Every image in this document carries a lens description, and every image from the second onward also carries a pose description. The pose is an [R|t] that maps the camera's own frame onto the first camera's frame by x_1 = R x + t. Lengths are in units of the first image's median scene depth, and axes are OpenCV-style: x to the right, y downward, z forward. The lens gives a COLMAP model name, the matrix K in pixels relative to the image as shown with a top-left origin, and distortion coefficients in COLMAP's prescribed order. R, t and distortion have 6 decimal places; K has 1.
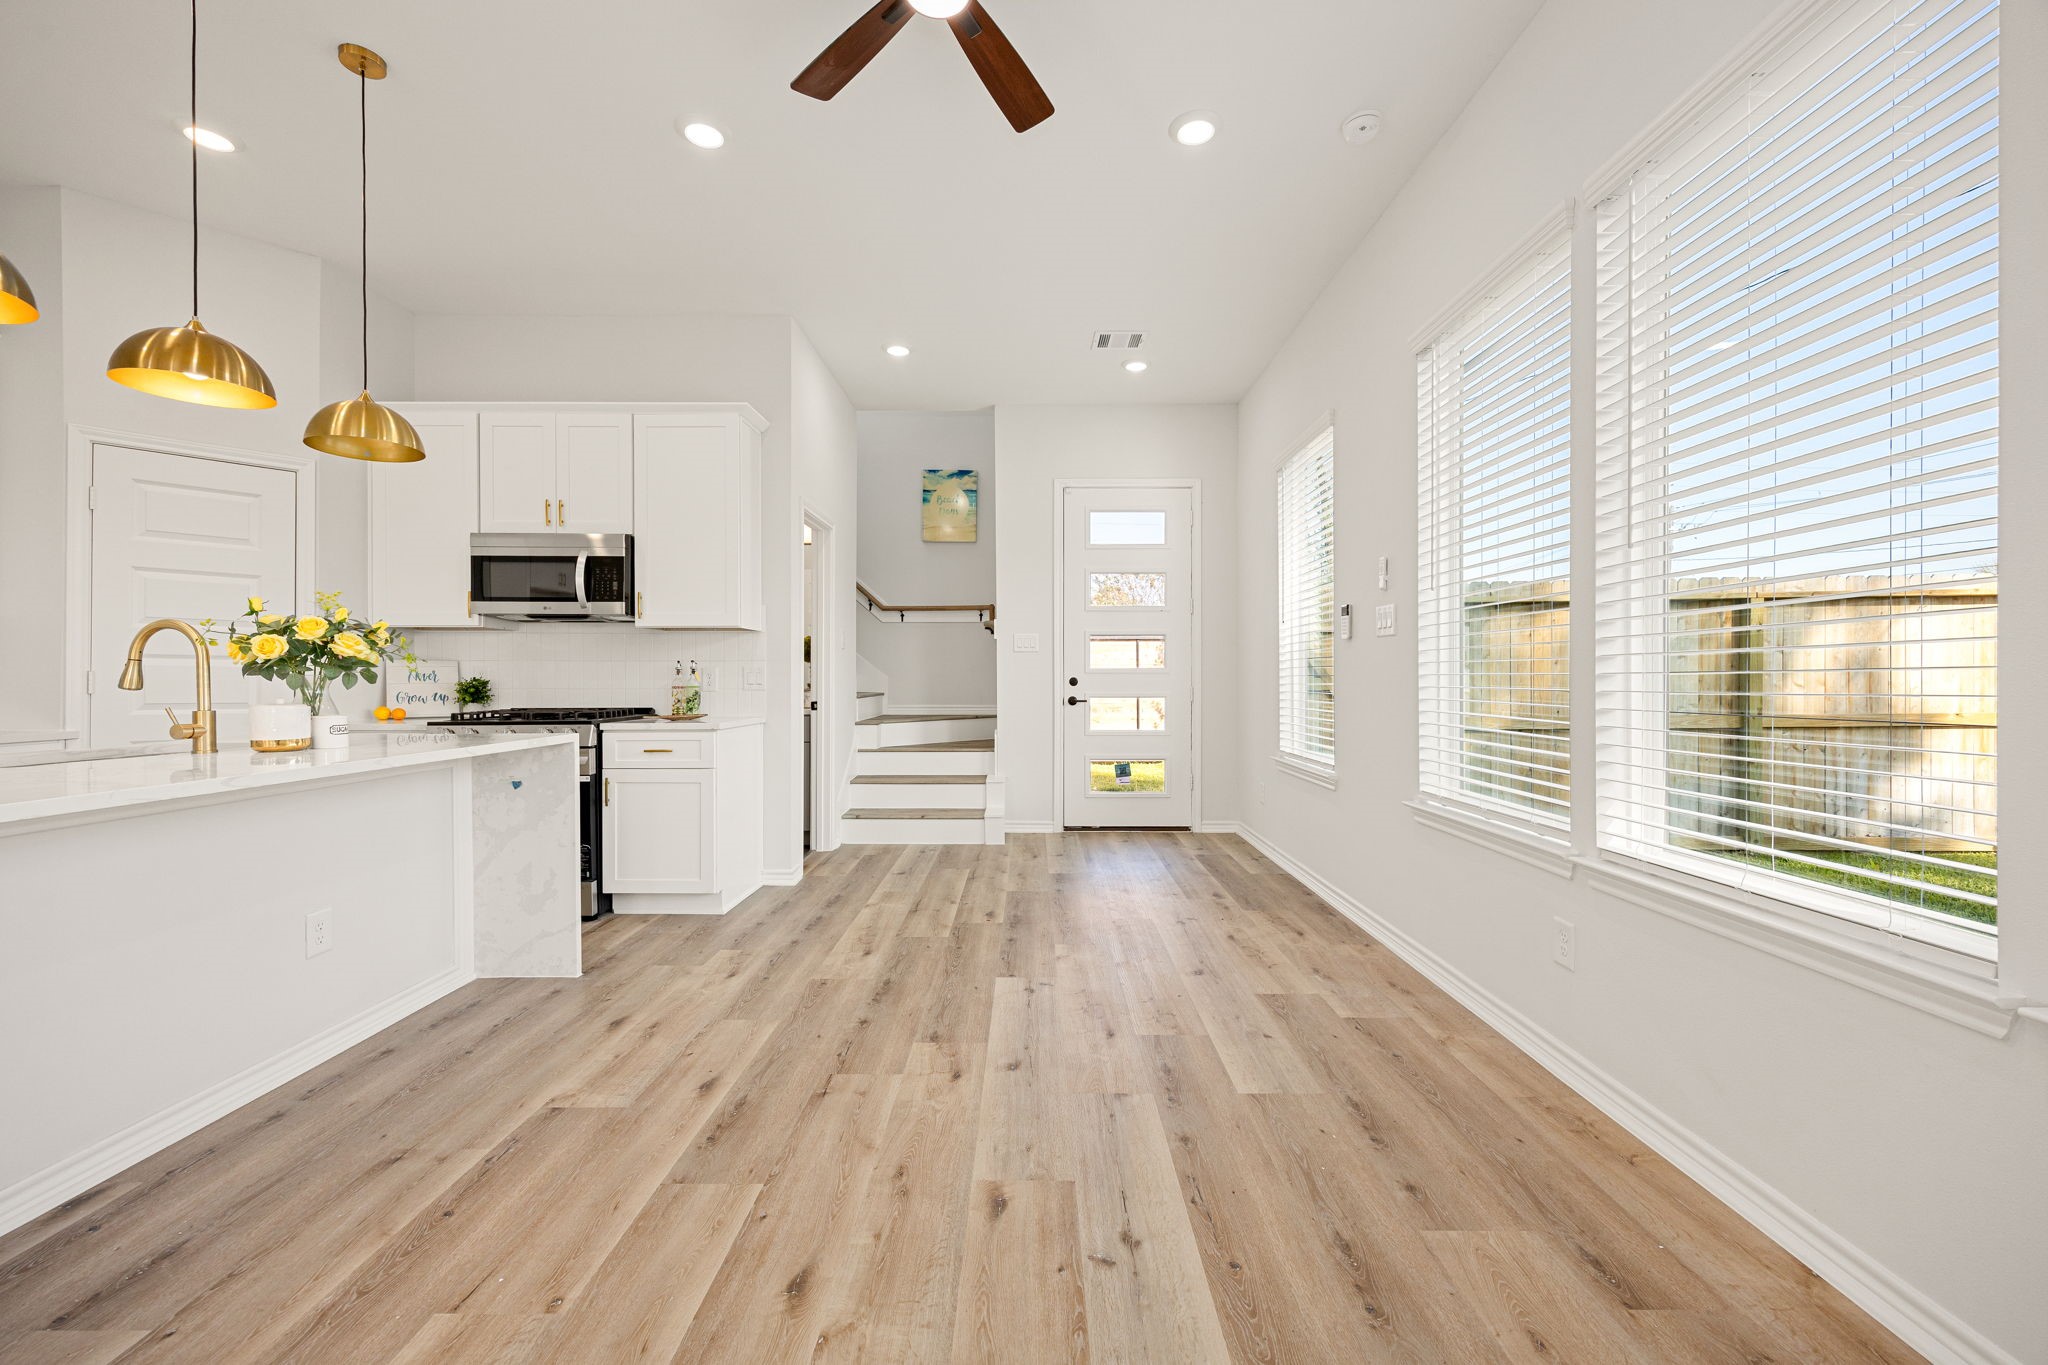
lens RADIAL K [[812.2, 0, 1024.0], [0, 812.2, 682.5], [0, 0, 1]] dist [0.003775, -0.000096]
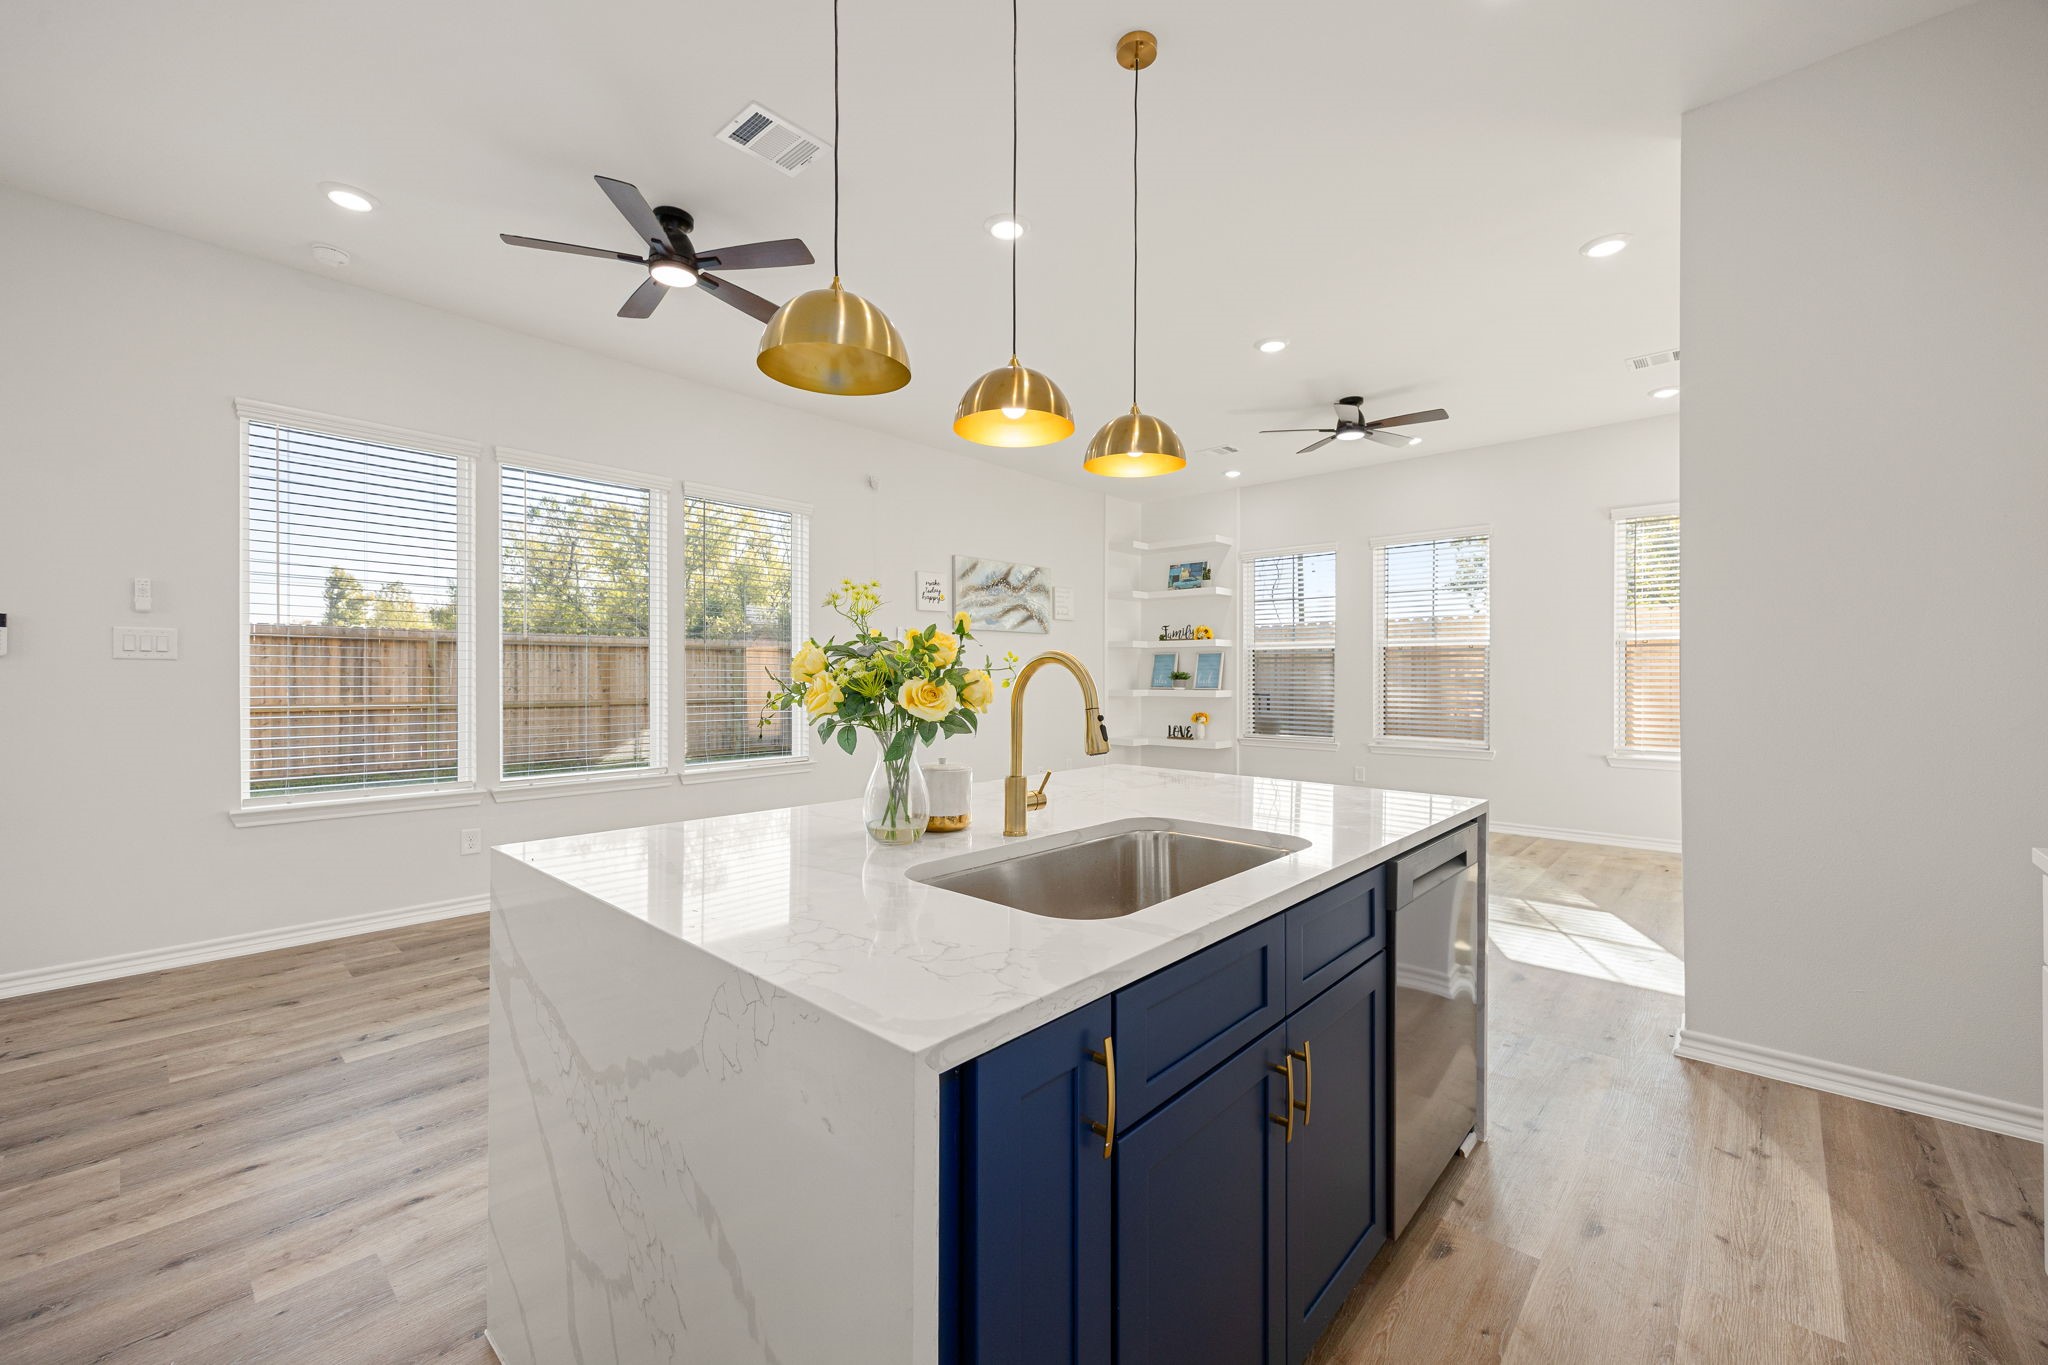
lens RADIAL K [[801.7, 0, 1024.0], [0, 801.7, 682.5], [0, 0, 1]] dist [-0.002122, -0.000123]
pose [[-0.746436, -0.005314, 0.665436, -1.041104], [0.001629, 0.999951, 0.009812, -0.038627], [-0.665456, 0.008408, -0.746390, 1.071439]]
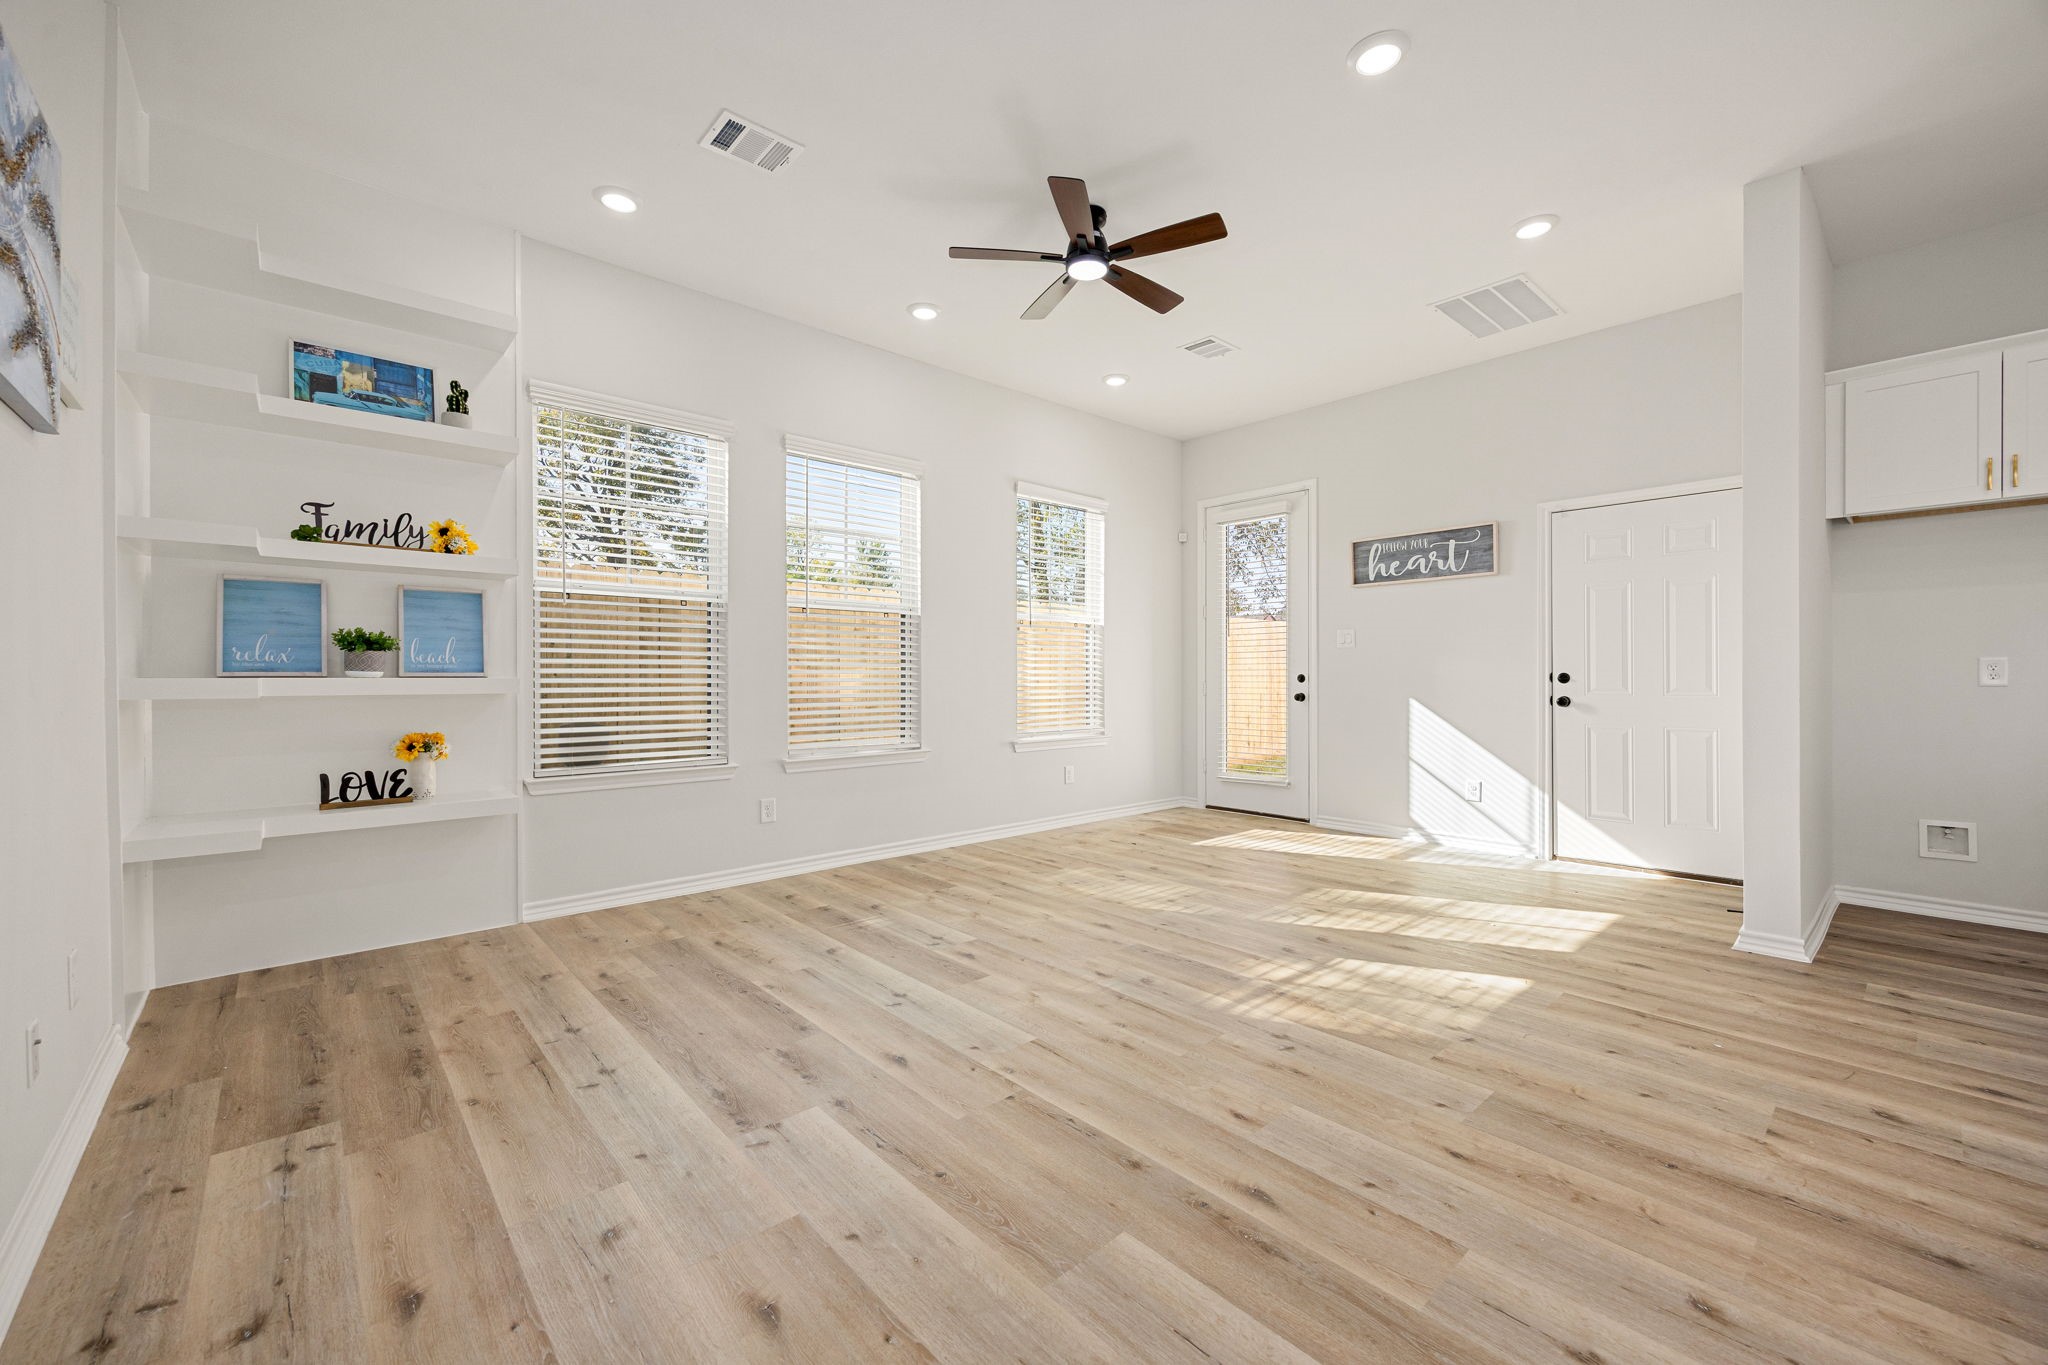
lens RADIAL K [[812.2, 0, 1024.0], [0, 812.2, 682.5], [0, 0, 1]] dist [0.003775, -0.000096]
pose [[-0.739123, 0.005997, -0.673544, 0.339057], [-0.002331, 0.999932, 0.011461, 0.002733], [0.673567, 0.010041, -0.739058, 0.129555]]
